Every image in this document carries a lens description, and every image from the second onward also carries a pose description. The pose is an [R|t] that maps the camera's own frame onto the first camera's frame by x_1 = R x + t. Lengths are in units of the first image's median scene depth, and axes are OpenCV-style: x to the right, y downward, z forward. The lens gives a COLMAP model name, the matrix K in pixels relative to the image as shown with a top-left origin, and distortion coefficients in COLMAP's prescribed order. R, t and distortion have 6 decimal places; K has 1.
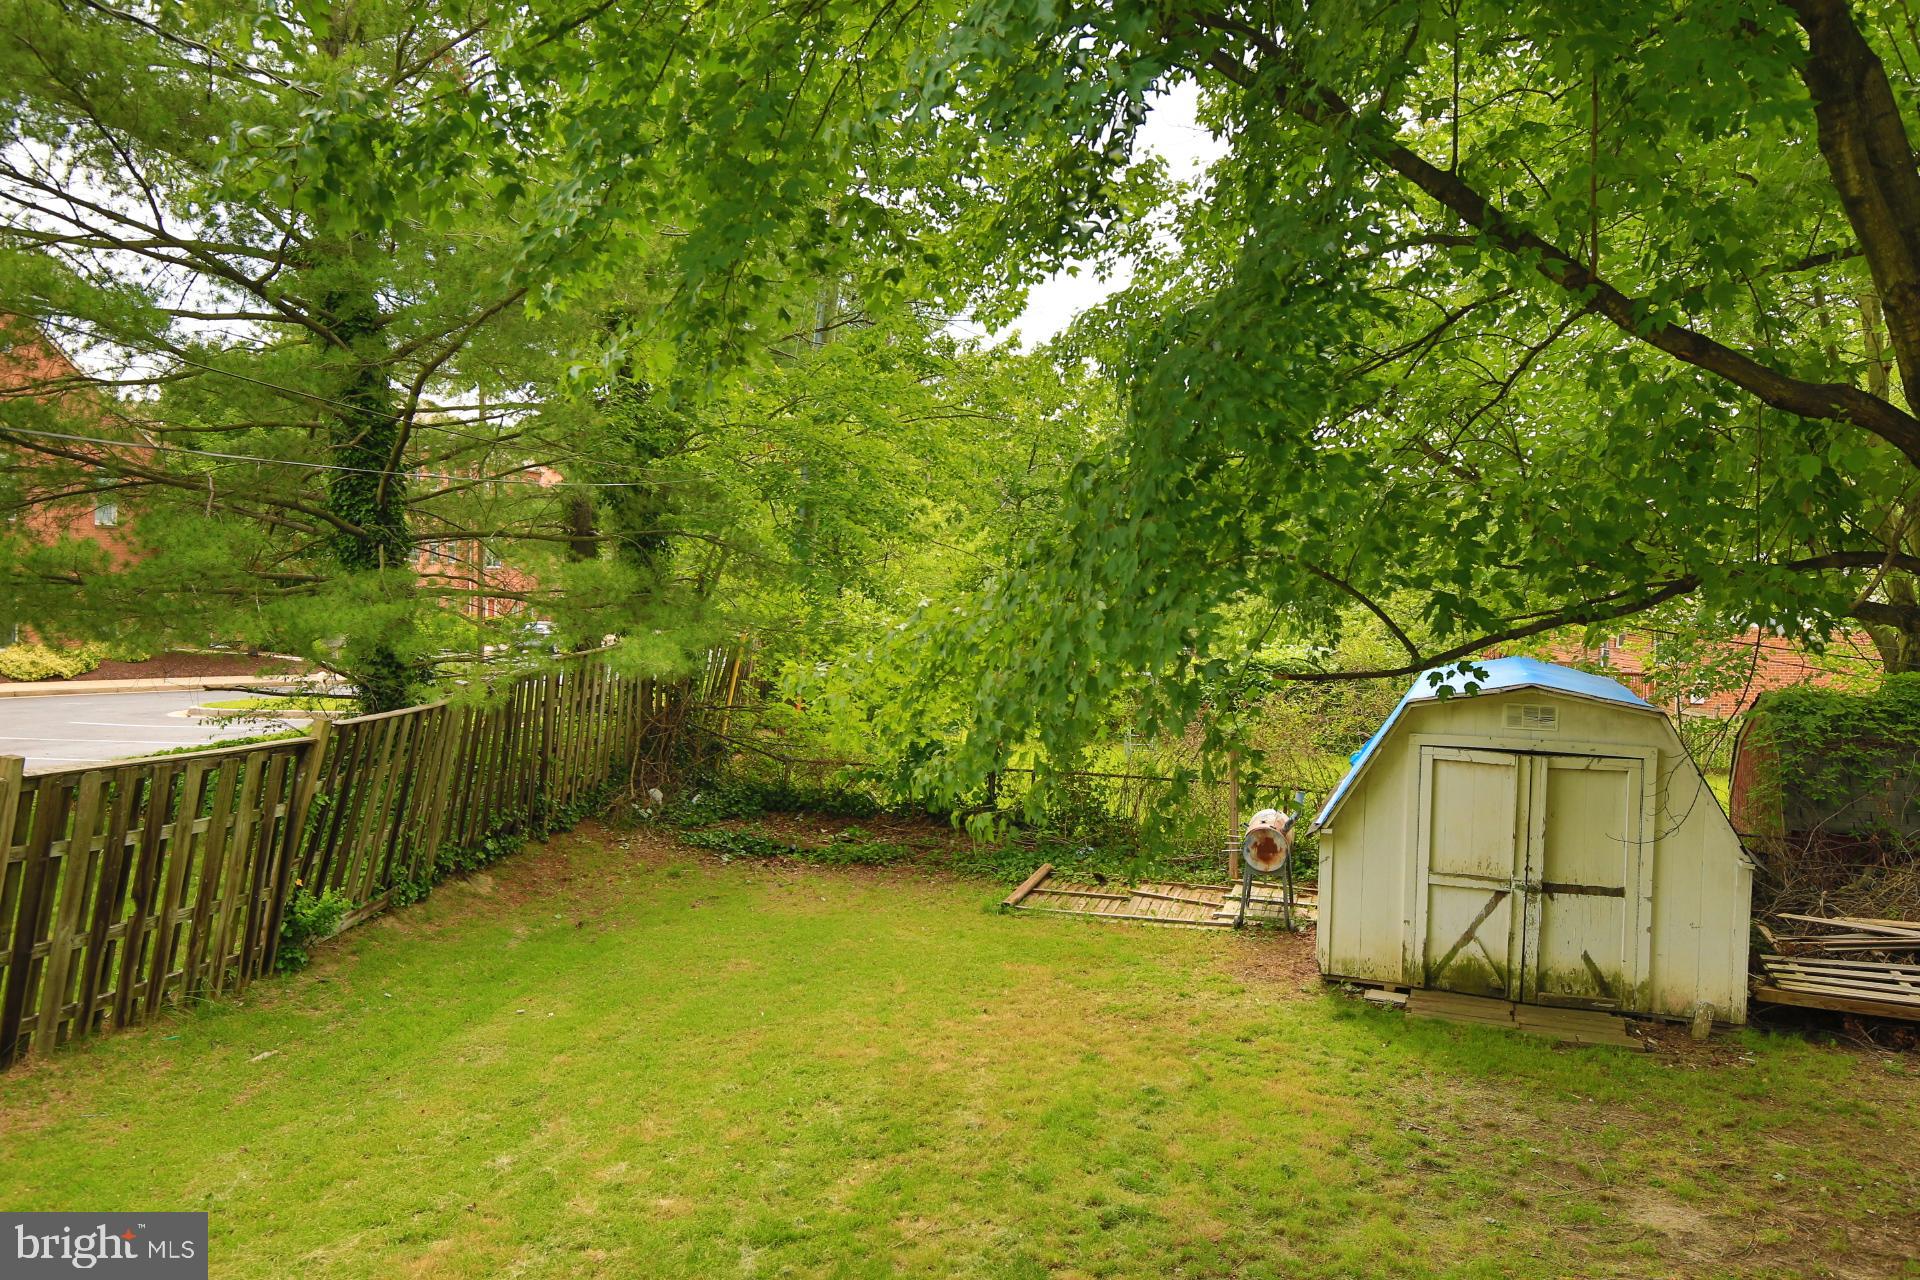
lens RADIAL K [[1386.4, 0, 961.1], [0, 1386.4, 621.3], [0, 0, 1]] dist [0.008104, -0.001297]
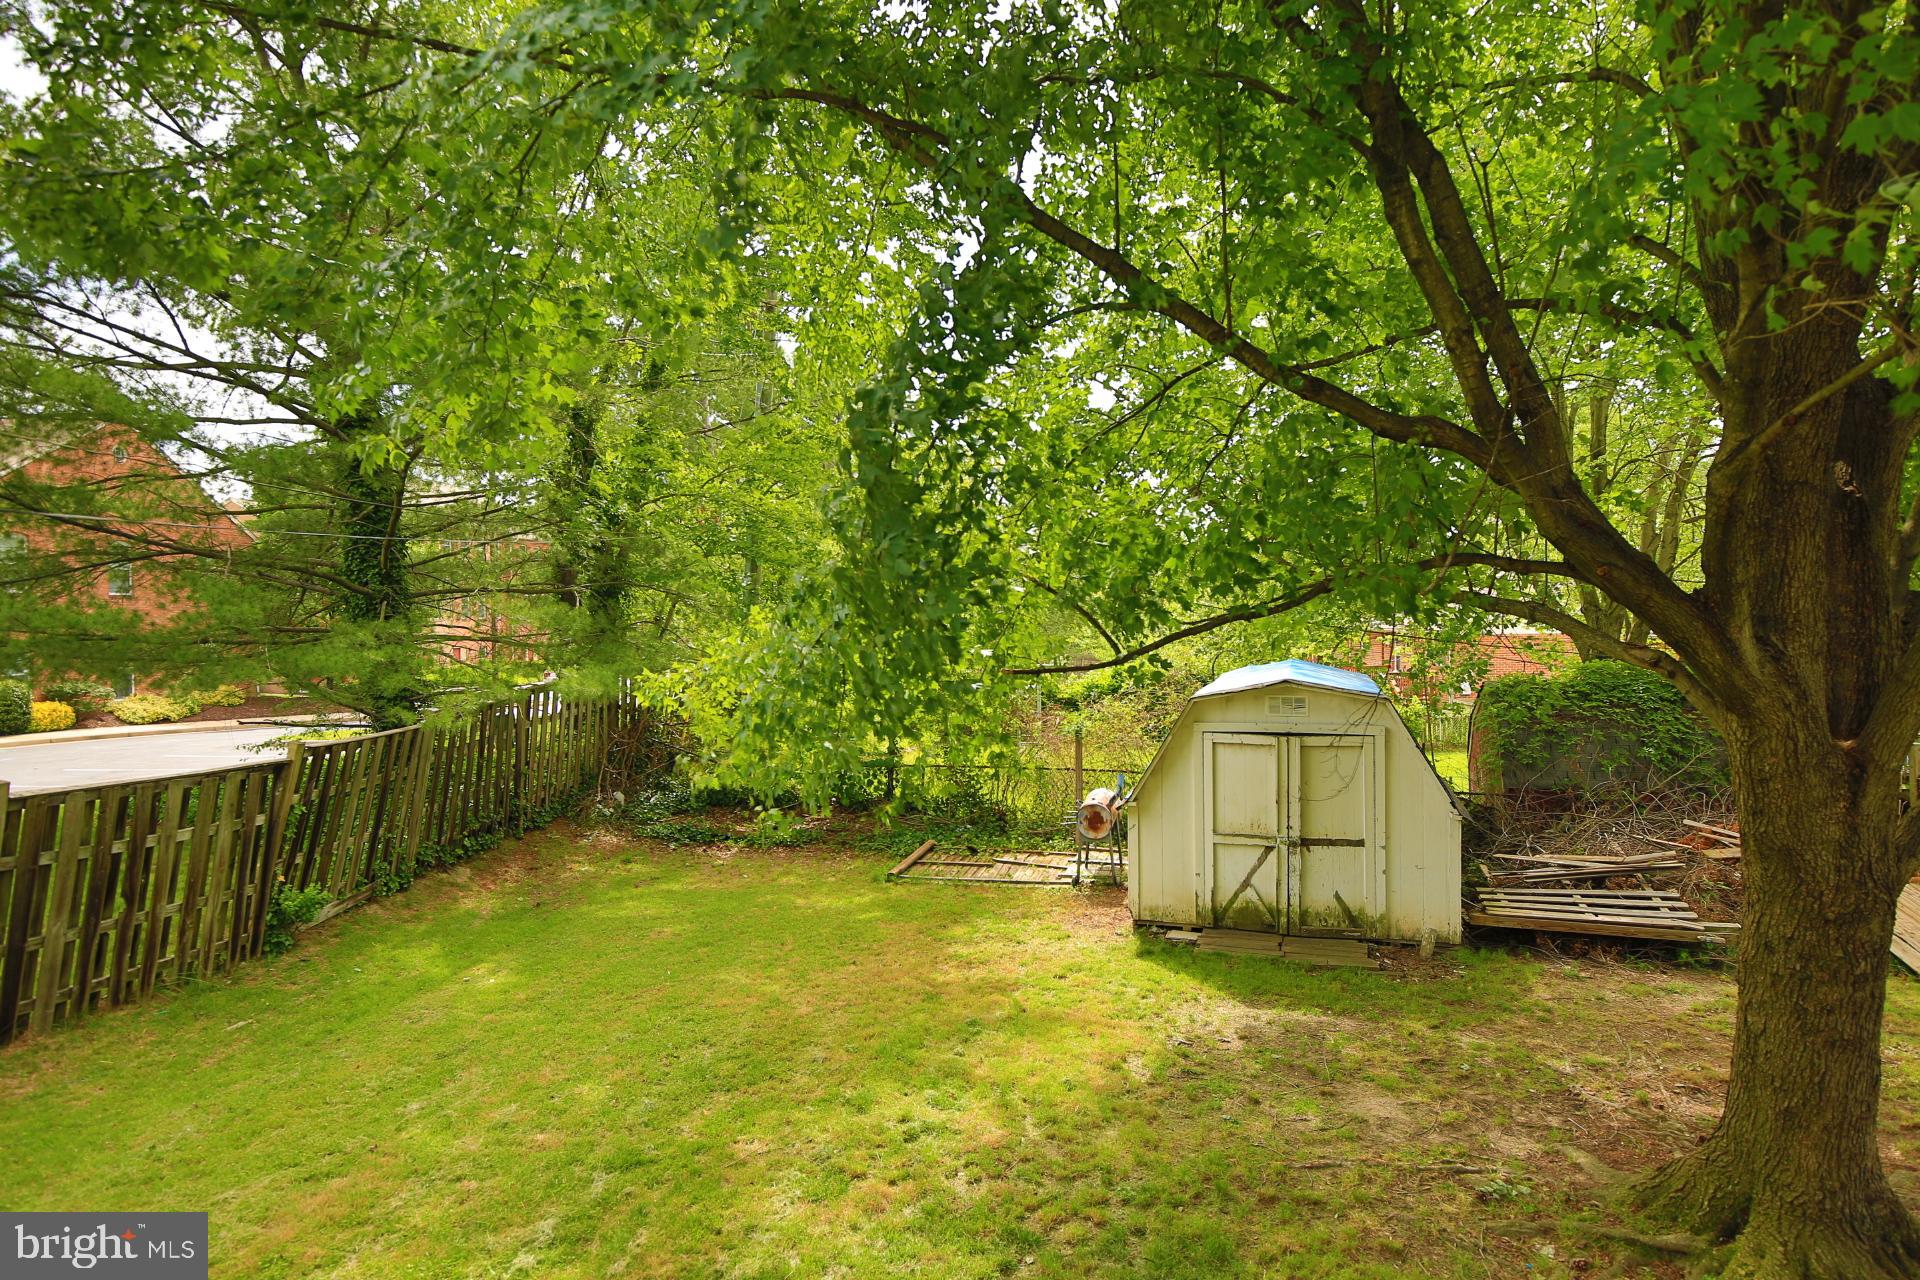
lens RADIAL K [[1082.1, 0, 971.6], [0, 1082.1, 629.5], [0, 0, 1]] dist [-0.018012, 0.002062]
pose [[0.998649, -0.033554, 0.039683, 0.091774], [0.034408, 0.999186, -0.021047, 0.011513], [-0.038944, 0.022384, 0.998991, 0.039432]]
